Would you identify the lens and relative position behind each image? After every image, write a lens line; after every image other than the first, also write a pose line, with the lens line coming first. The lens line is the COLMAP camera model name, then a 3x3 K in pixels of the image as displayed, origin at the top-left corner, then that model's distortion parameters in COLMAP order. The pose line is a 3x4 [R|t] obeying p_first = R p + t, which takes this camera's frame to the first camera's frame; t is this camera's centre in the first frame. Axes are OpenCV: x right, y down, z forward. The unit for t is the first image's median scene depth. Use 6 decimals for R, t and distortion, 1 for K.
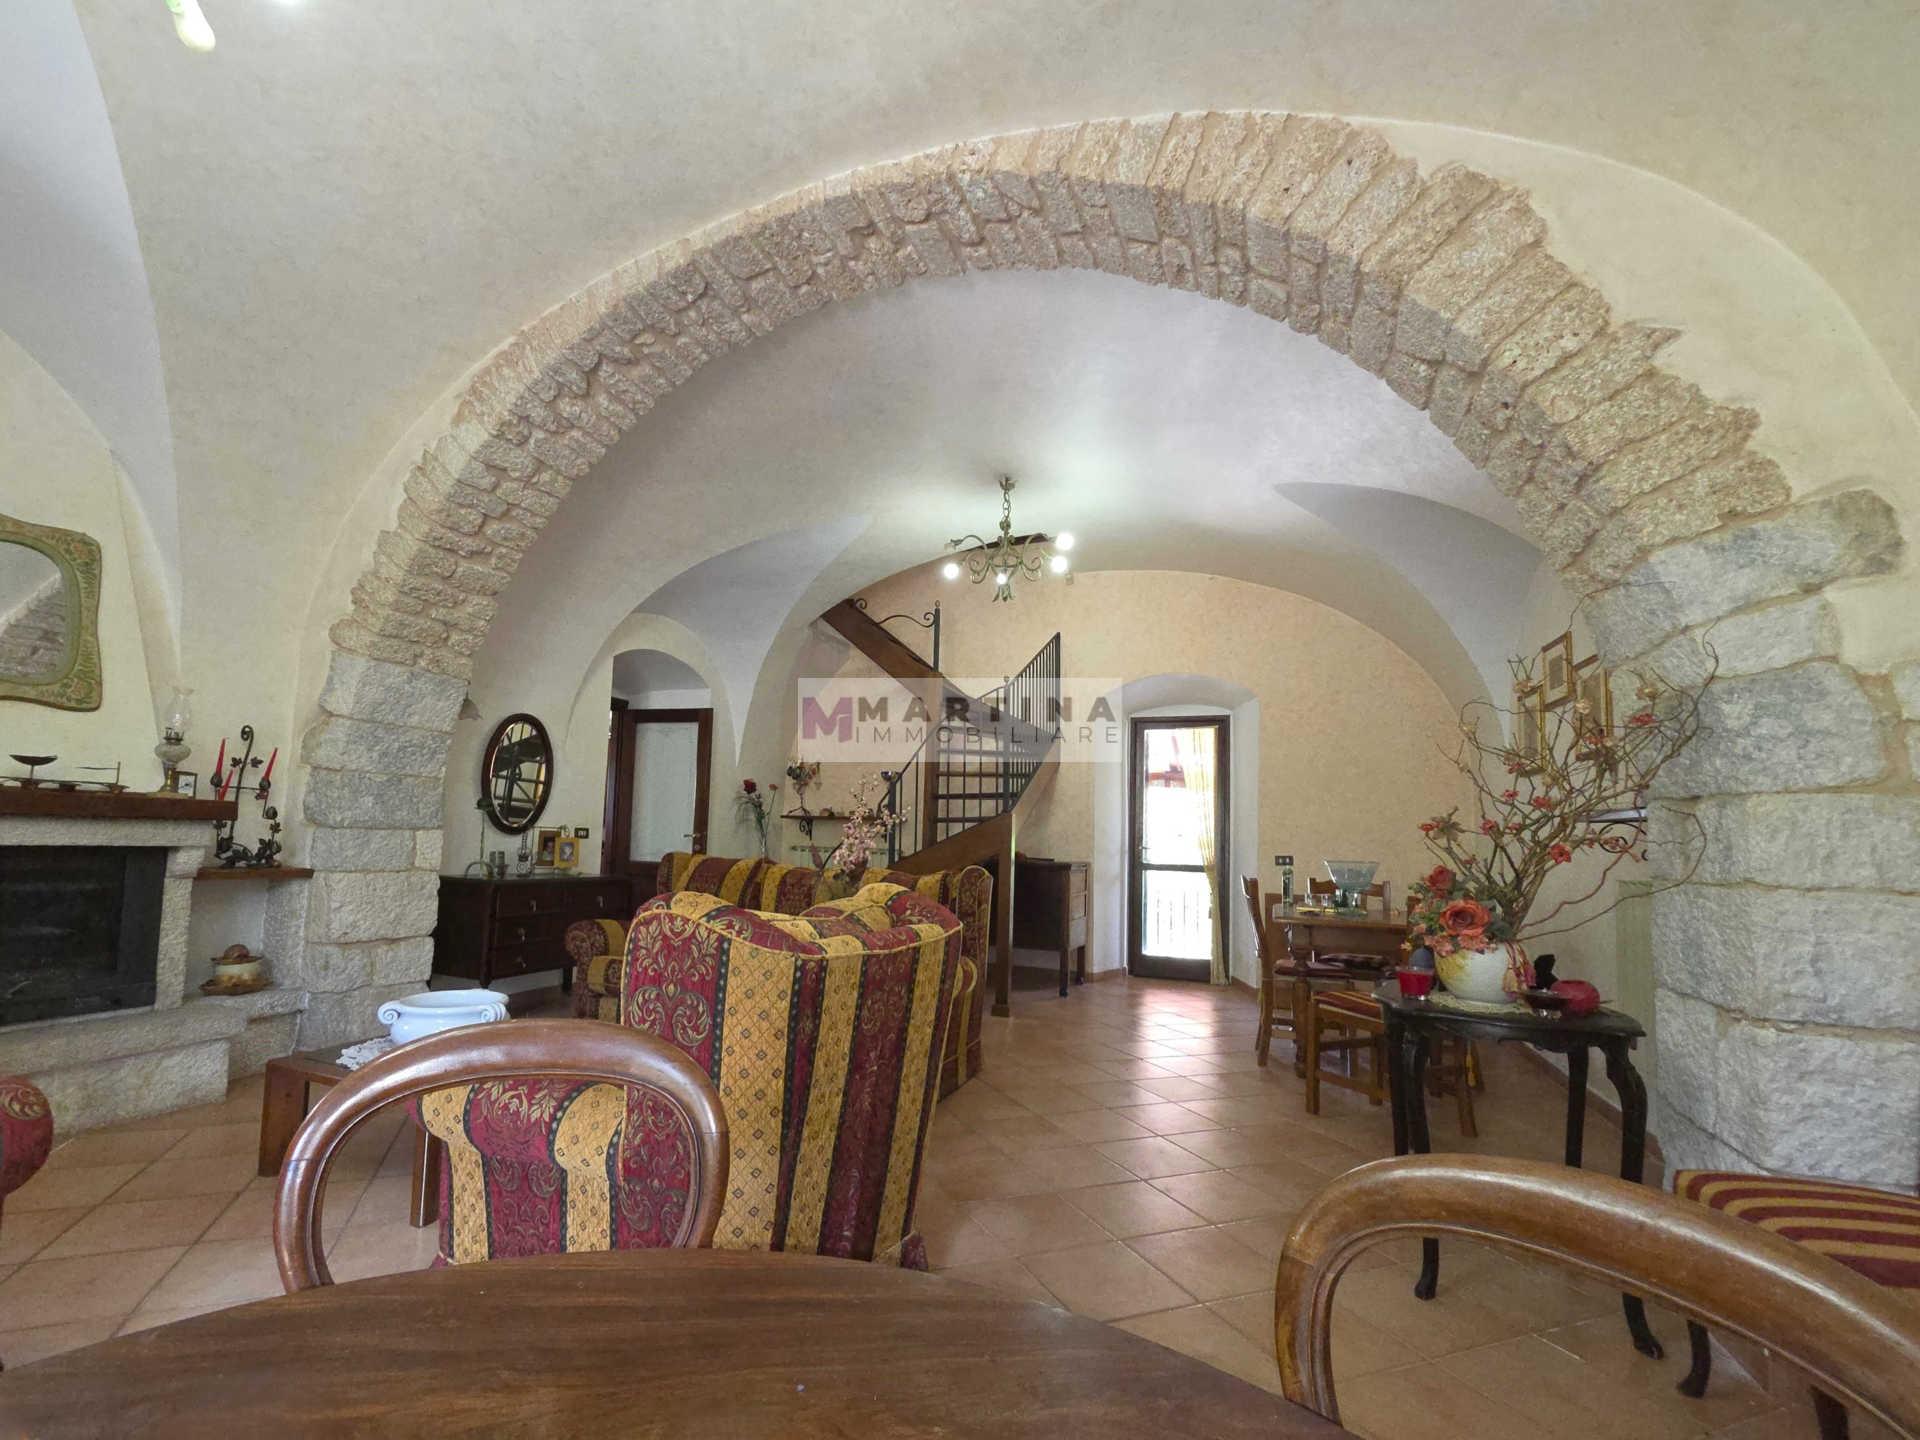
lens RADIAL K [[848.0, 0, 890.4], [0, 848.0, 776.7], [0, 0, 1]] dist [0.001630, -0.001733]
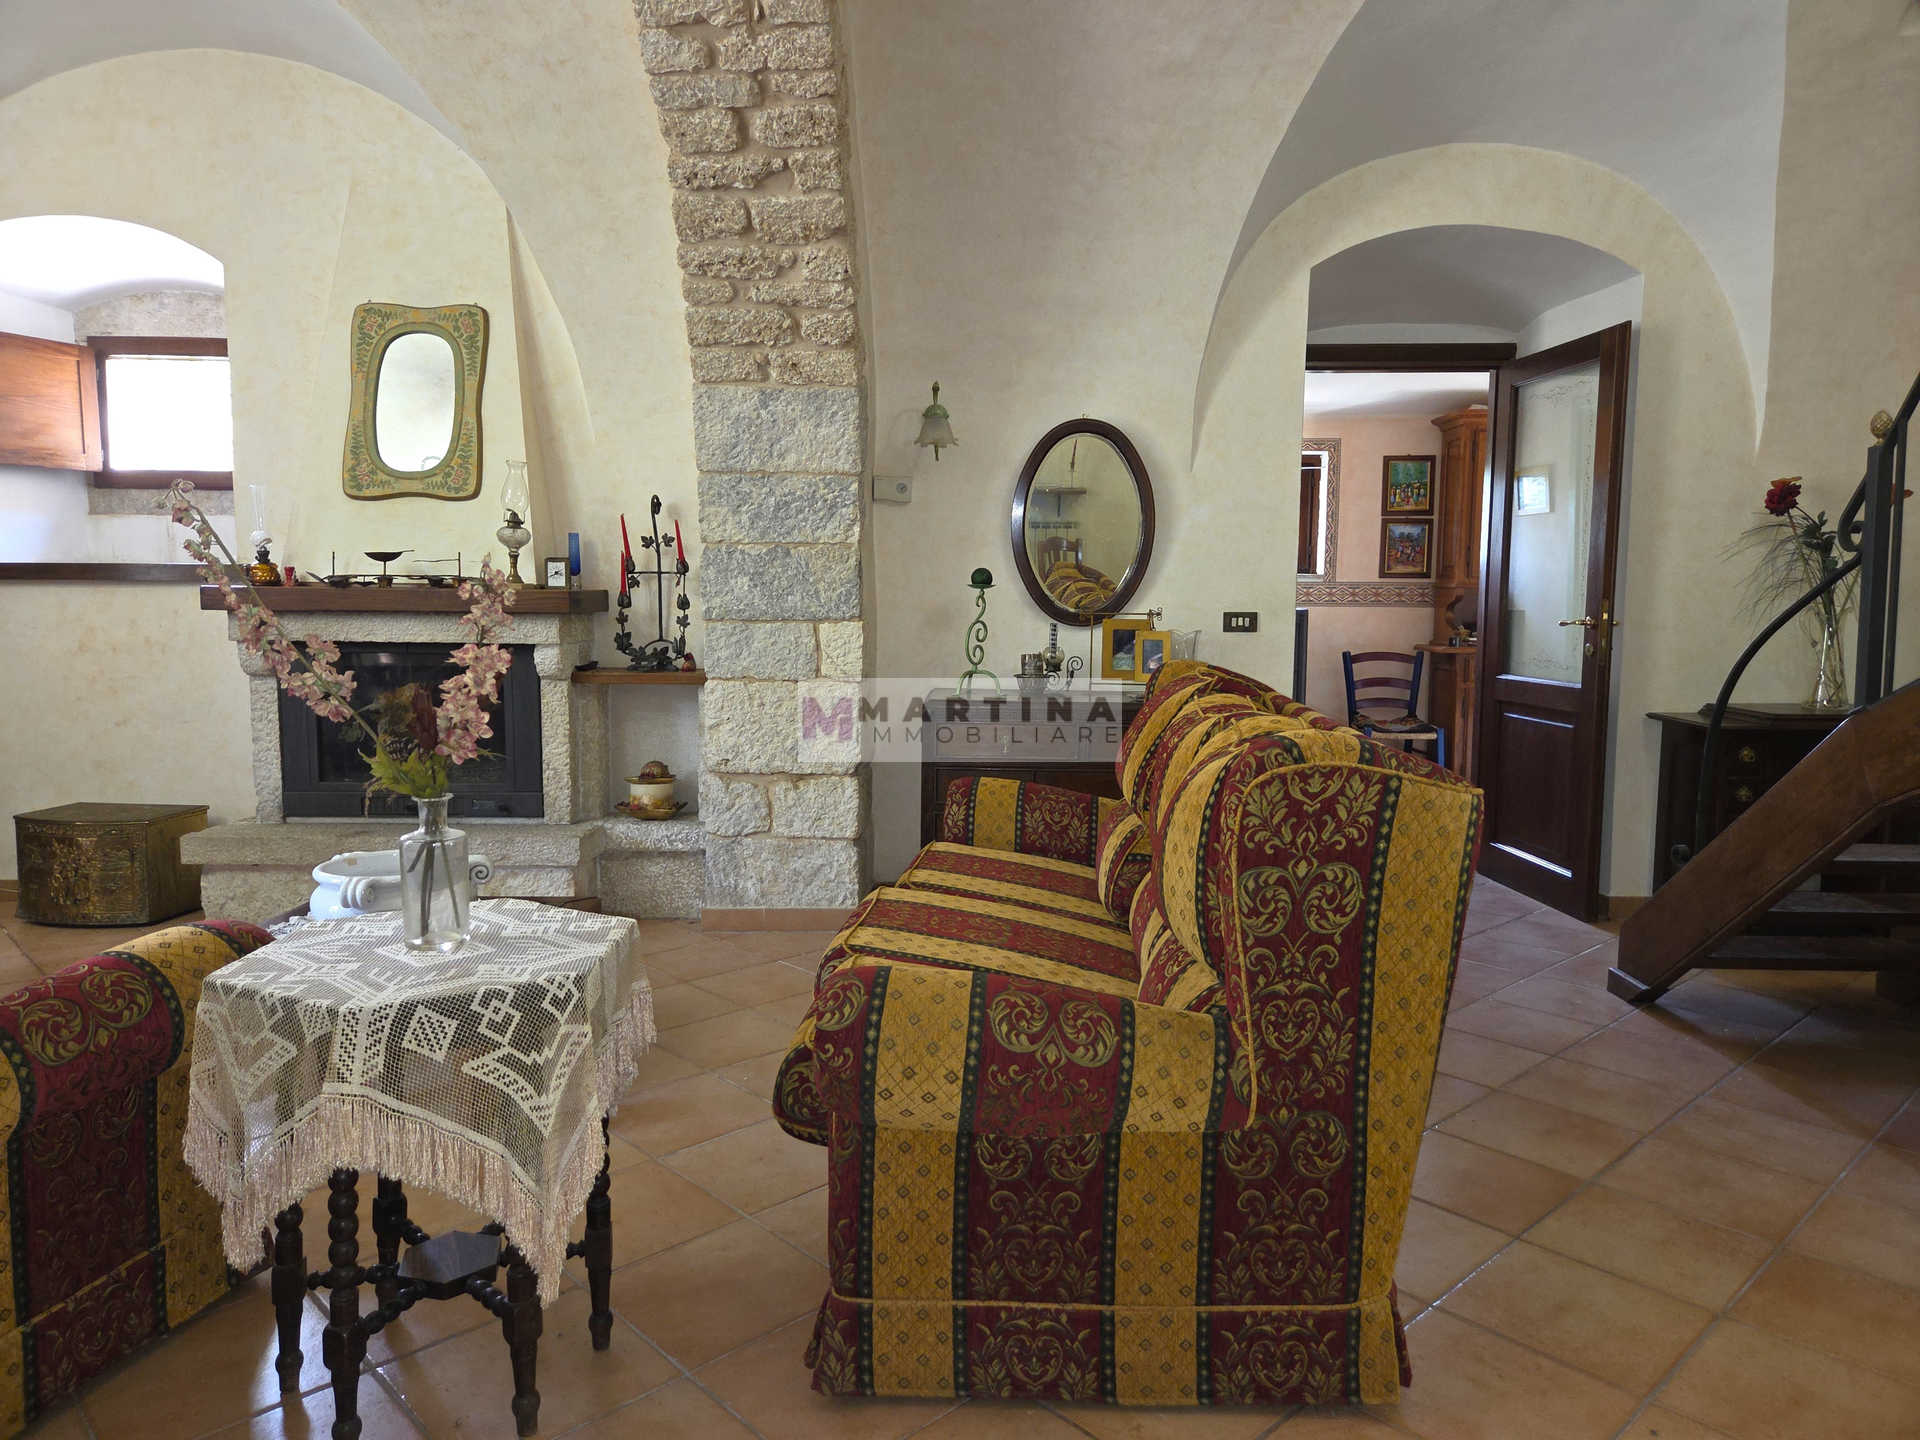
lens RADIAL K [[1281.5, 0, 973.2], [0, 1281.5, 707.9], [0, 0, 1]] dist [0.073695, -0.049536]
pose [[0.390472, 0.055433, -0.918944, 0.482570], [0.072102, 0.993278, 0.090554, 0.049866], [0.917787, -0.101616, 0.383851, 0.753952]]
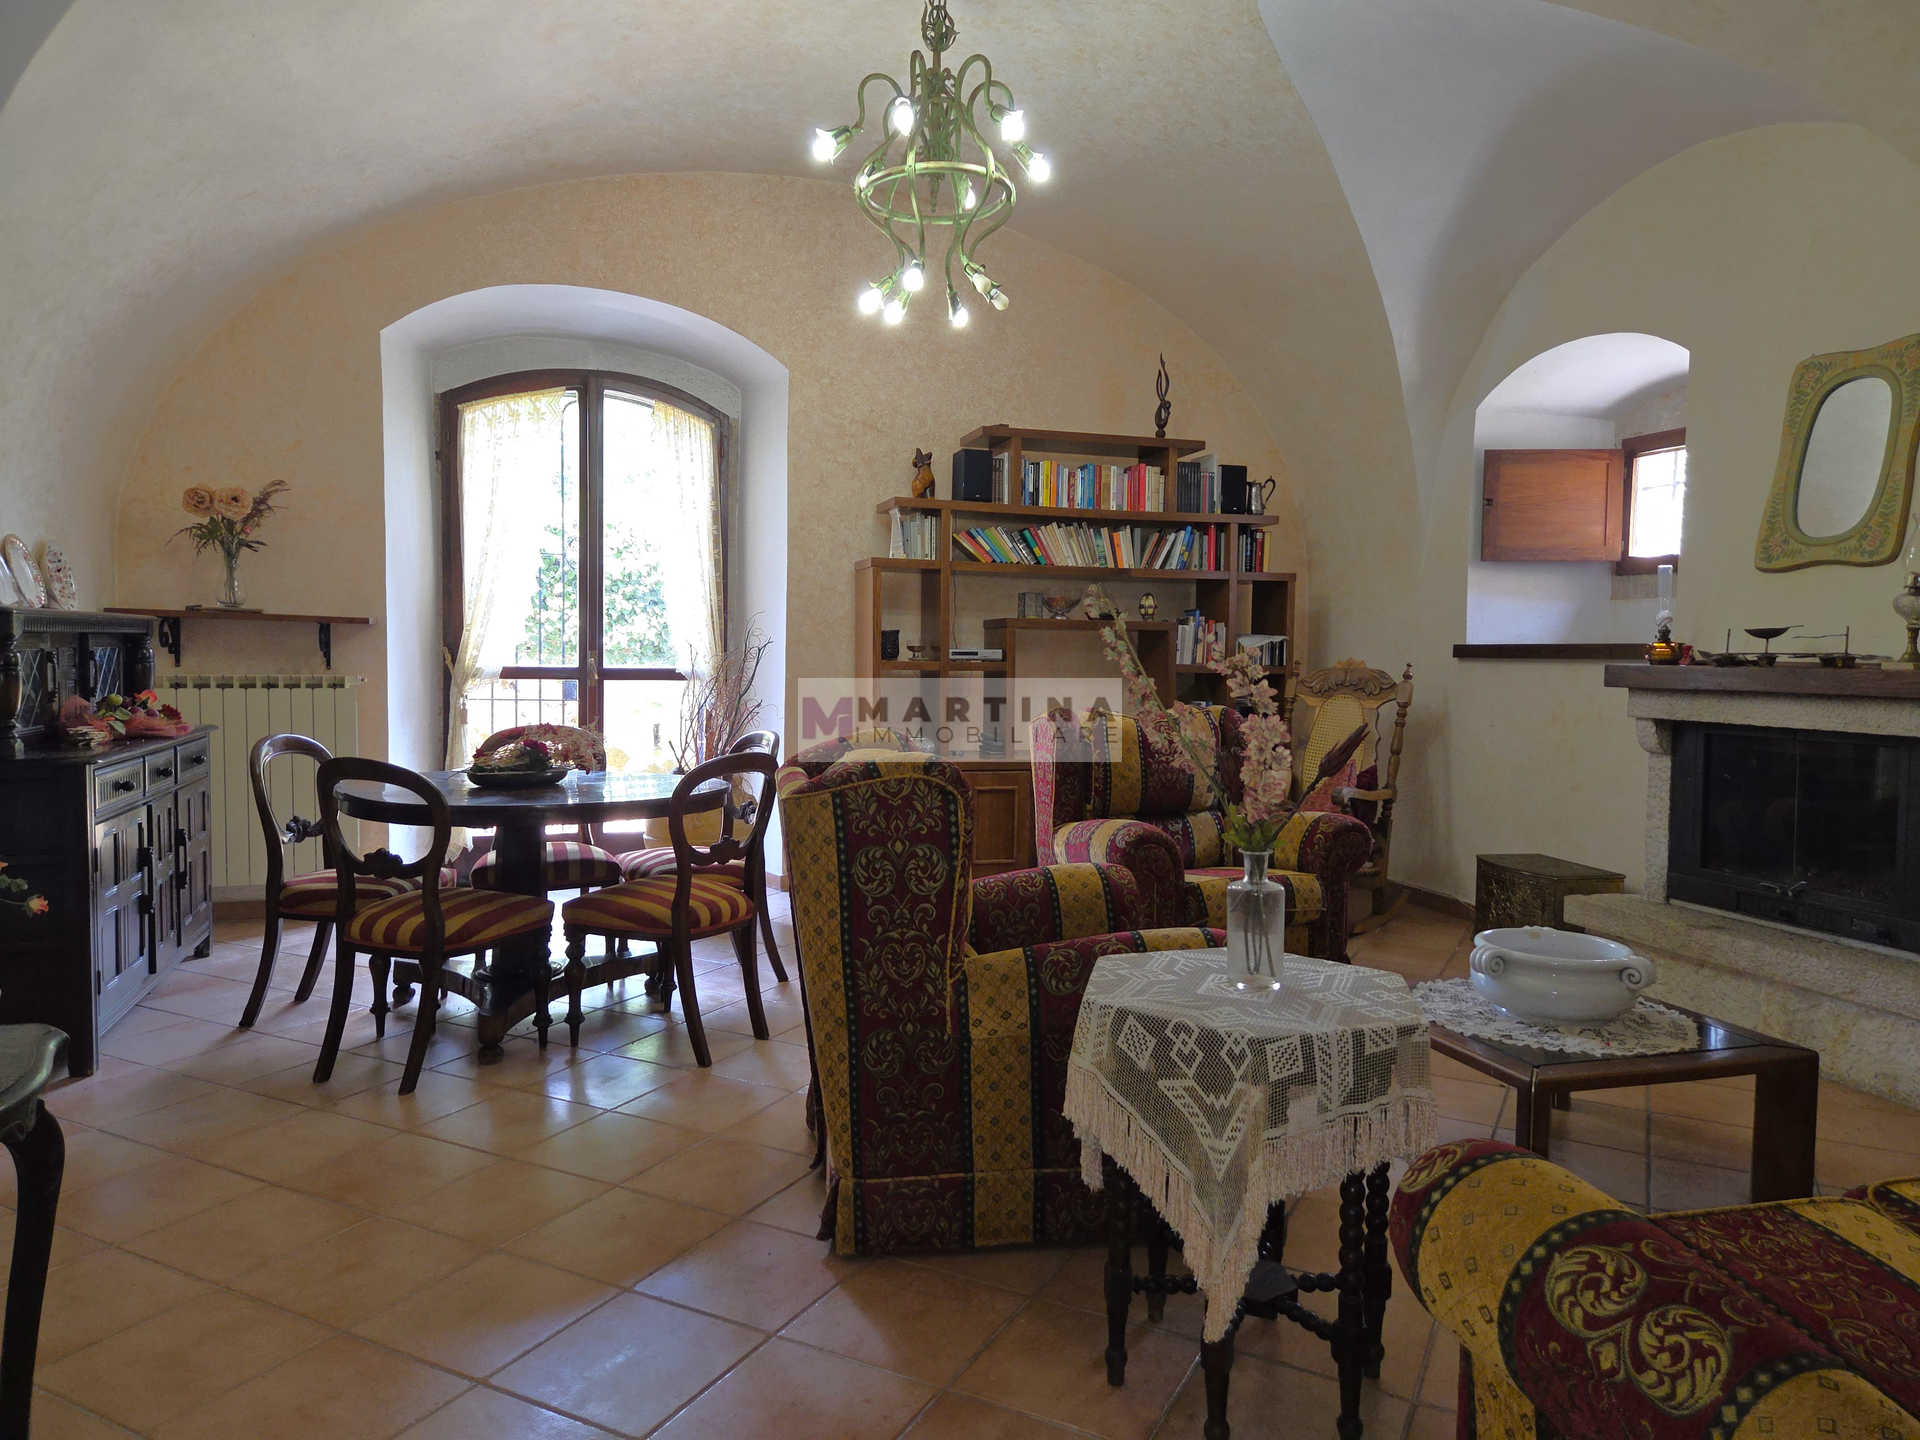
lens RADIAL K [[1281.5, 0, 970.8], [0, 1281.5, 713.4], [0, 0, 1]] dist [0.073695, -0.049536]
pose [[-0.742825, -0.009016, -0.669424, 0.406024], [0.009796, 0.999656, -0.024334, 0.067238], [0.669413, -0.024633, -0.742482, 1.072106]]
